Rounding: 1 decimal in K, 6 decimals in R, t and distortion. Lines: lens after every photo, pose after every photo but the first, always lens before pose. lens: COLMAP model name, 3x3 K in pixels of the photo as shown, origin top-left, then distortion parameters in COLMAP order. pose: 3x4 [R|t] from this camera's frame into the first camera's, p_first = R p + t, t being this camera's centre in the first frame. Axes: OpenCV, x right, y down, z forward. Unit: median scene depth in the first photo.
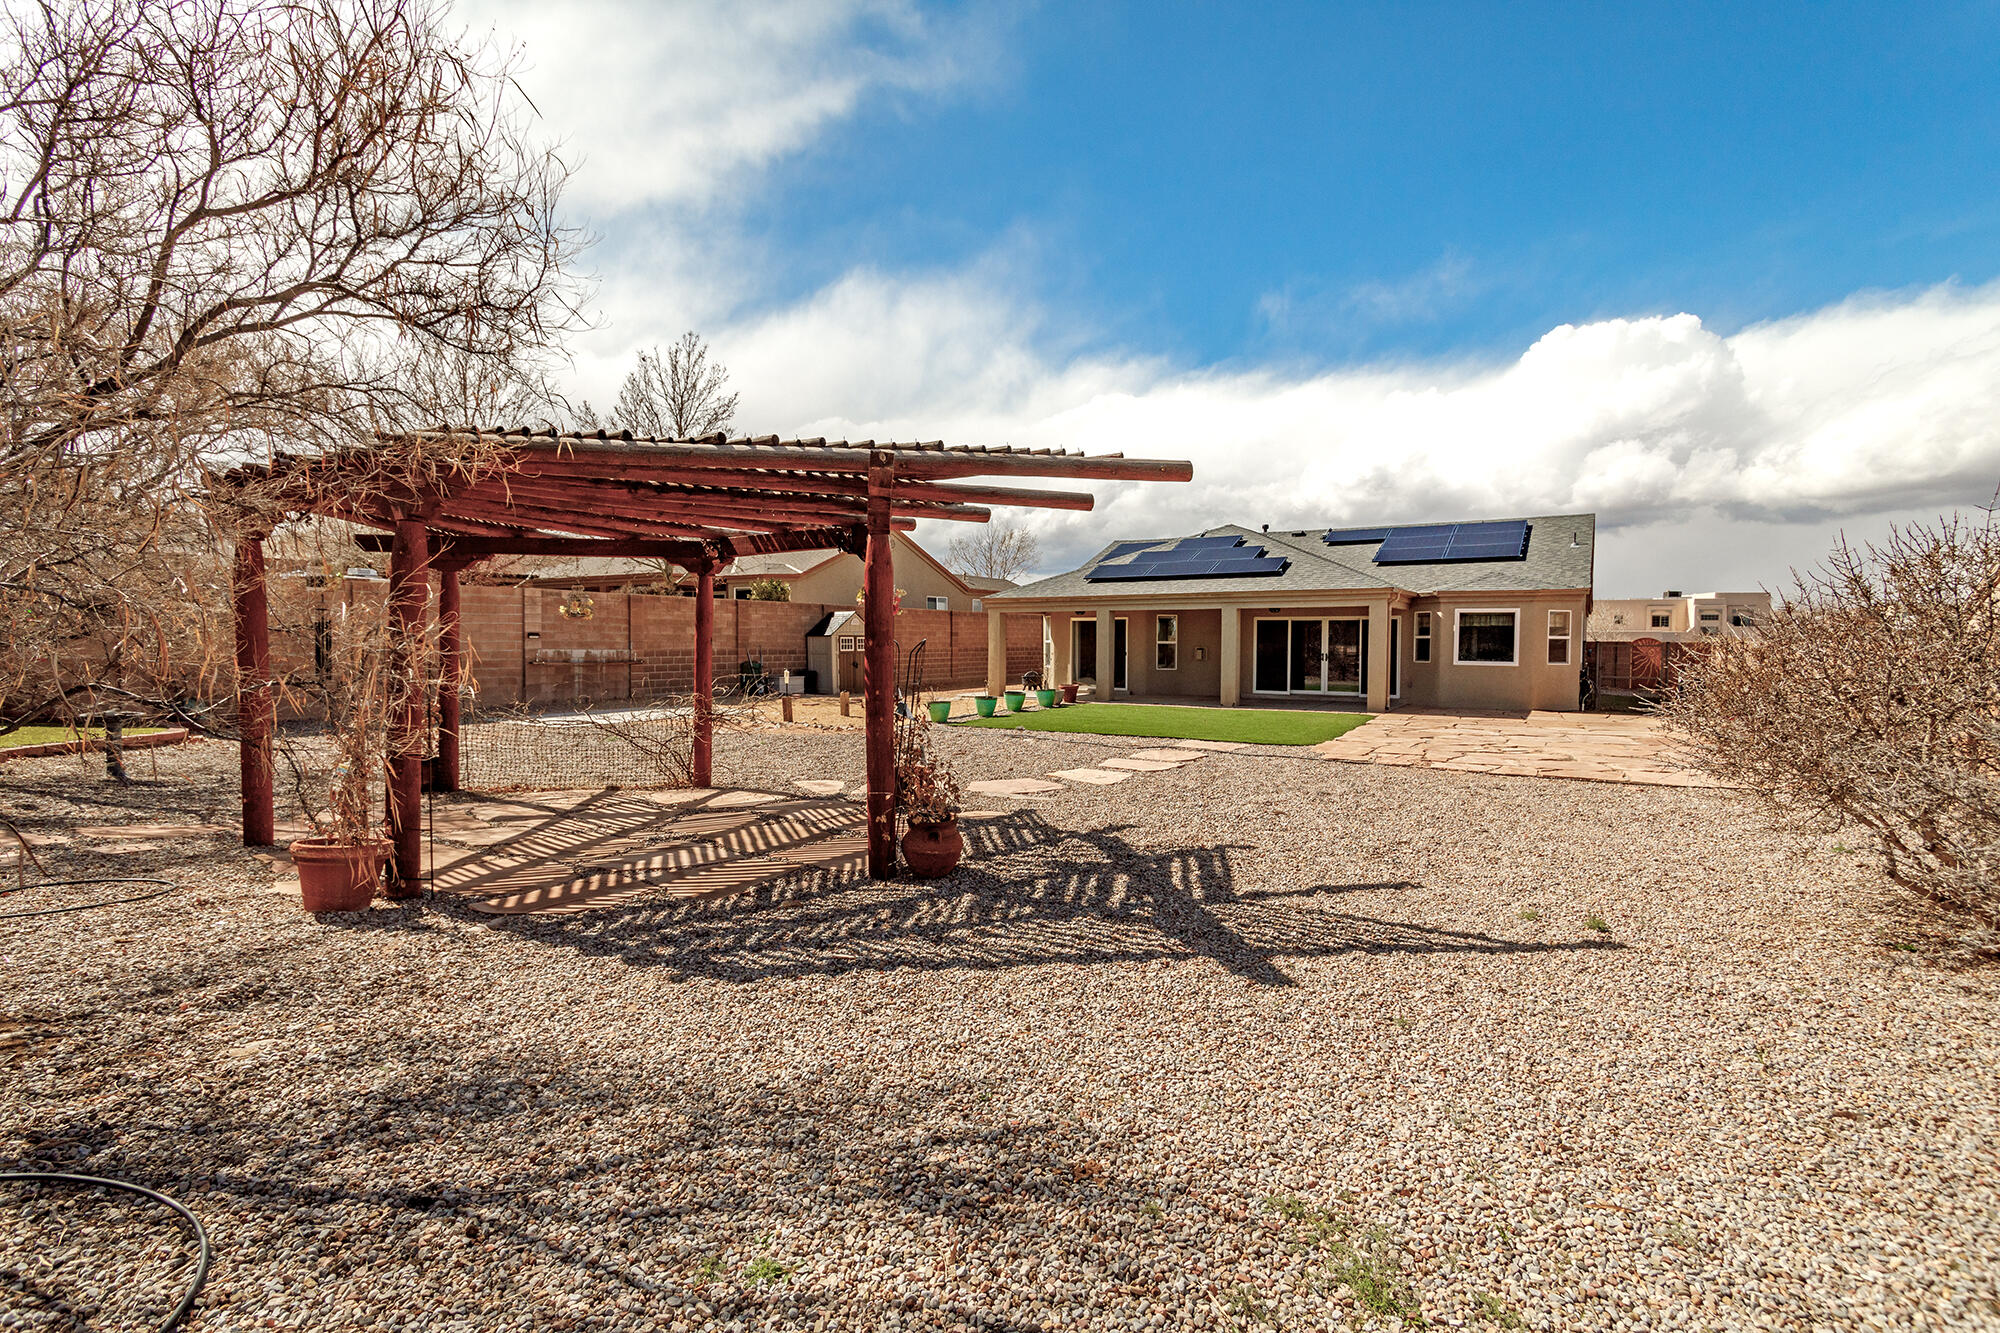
lens RADIAL K [[977.0, 0, 962.3], [0, 977.0, 665.5], [0, 0, 1]] dist [0.001373, -0.000659]
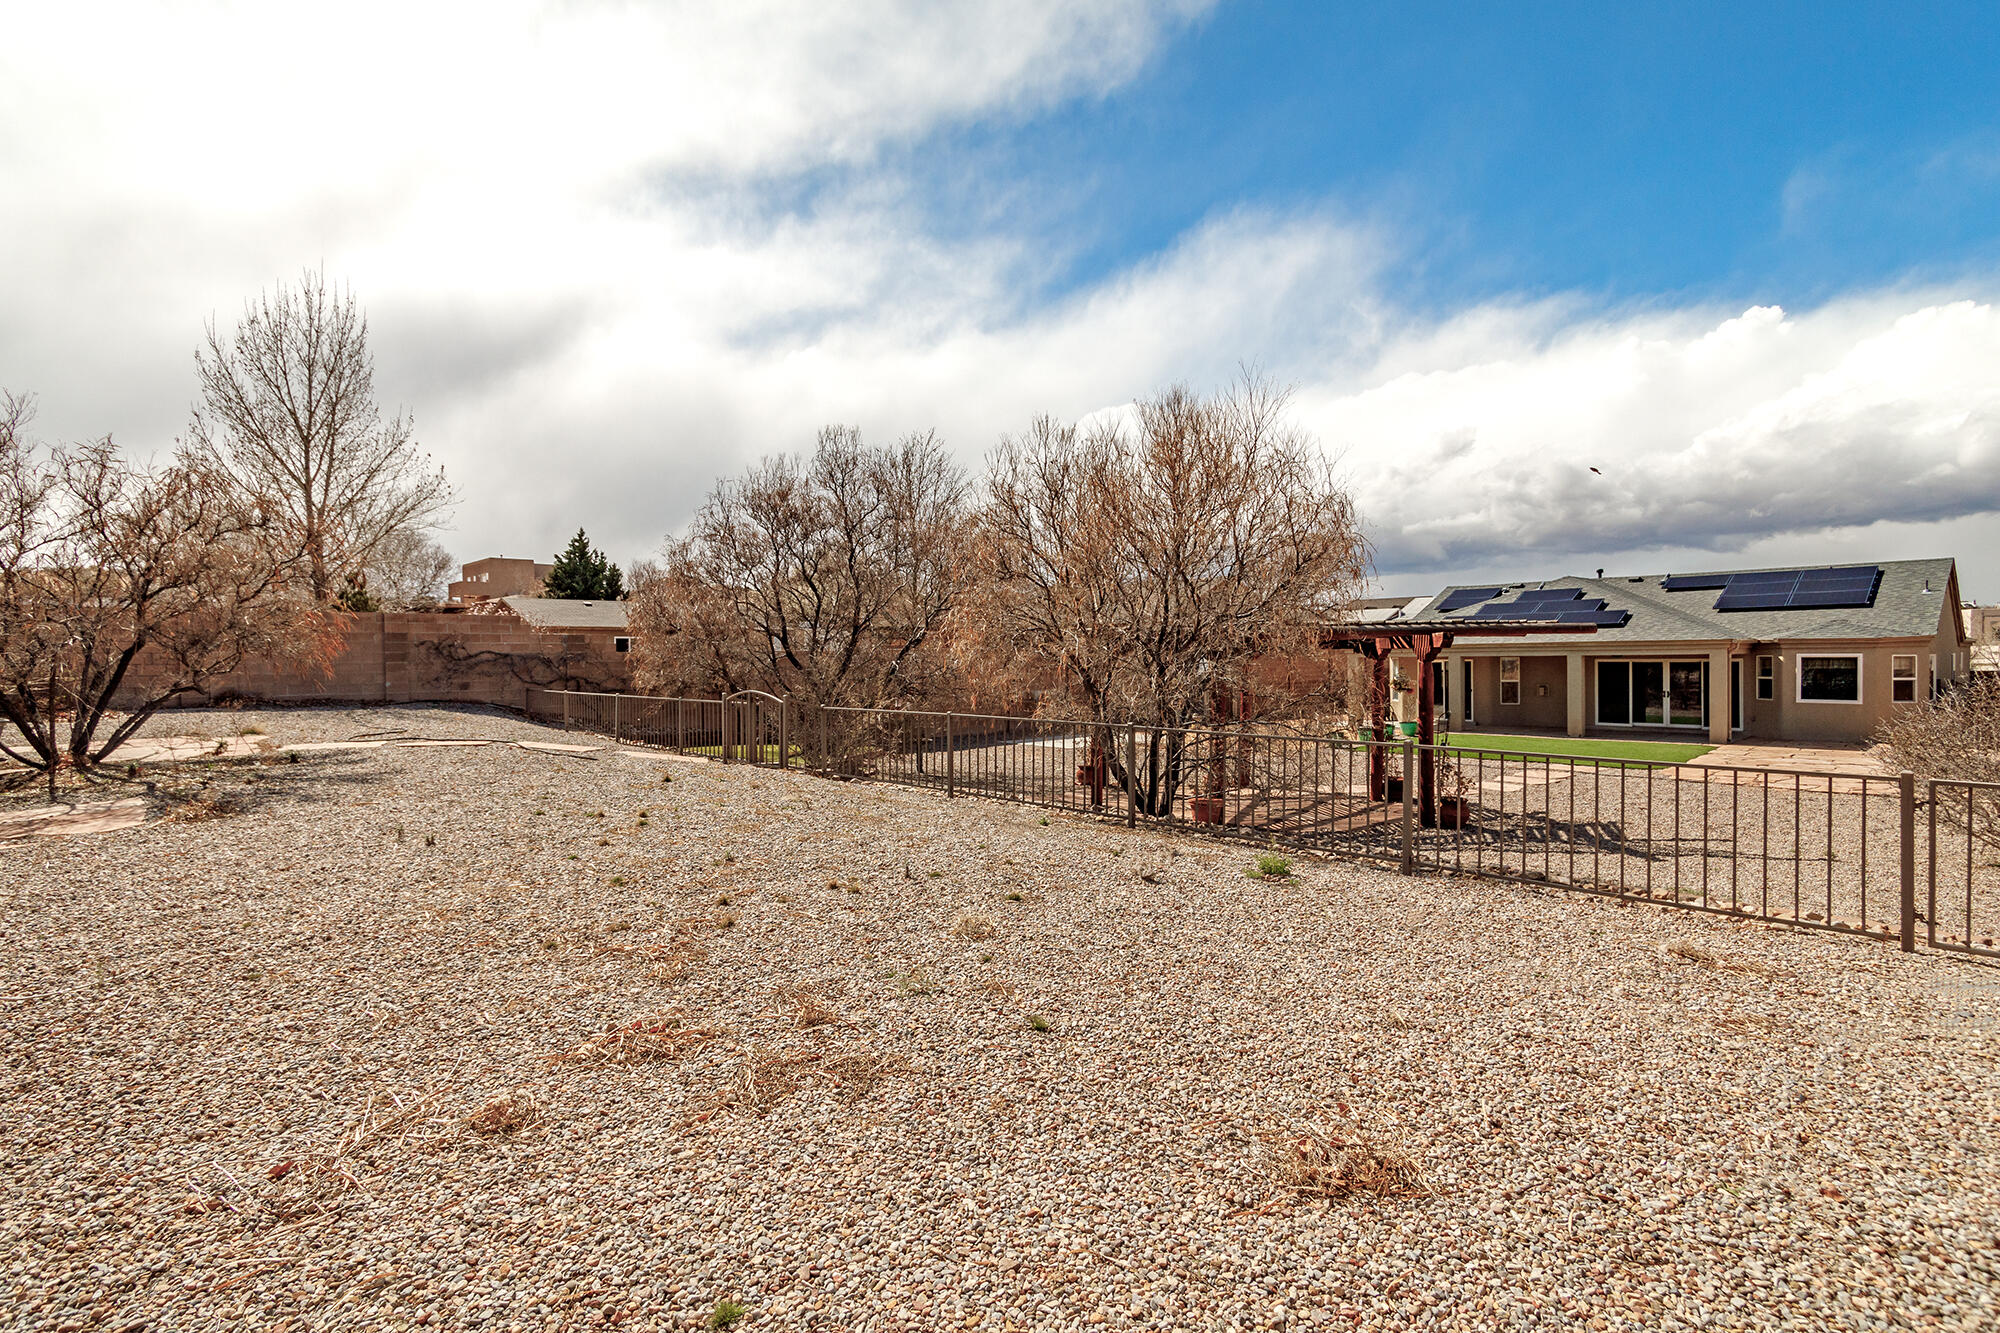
lens RADIAL K [[977.0, 0, 962.3], [0, 977.0, 665.5], [0, 0, 1]] dist [0.001373, -0.000659]
pose [[0.965256, -0.011809, -0.261038, -0.137332], [0.006739, 0.999771, -0.020309, -0.025957], [0.261218, 0.017845, 0.965115, -0.350625]]
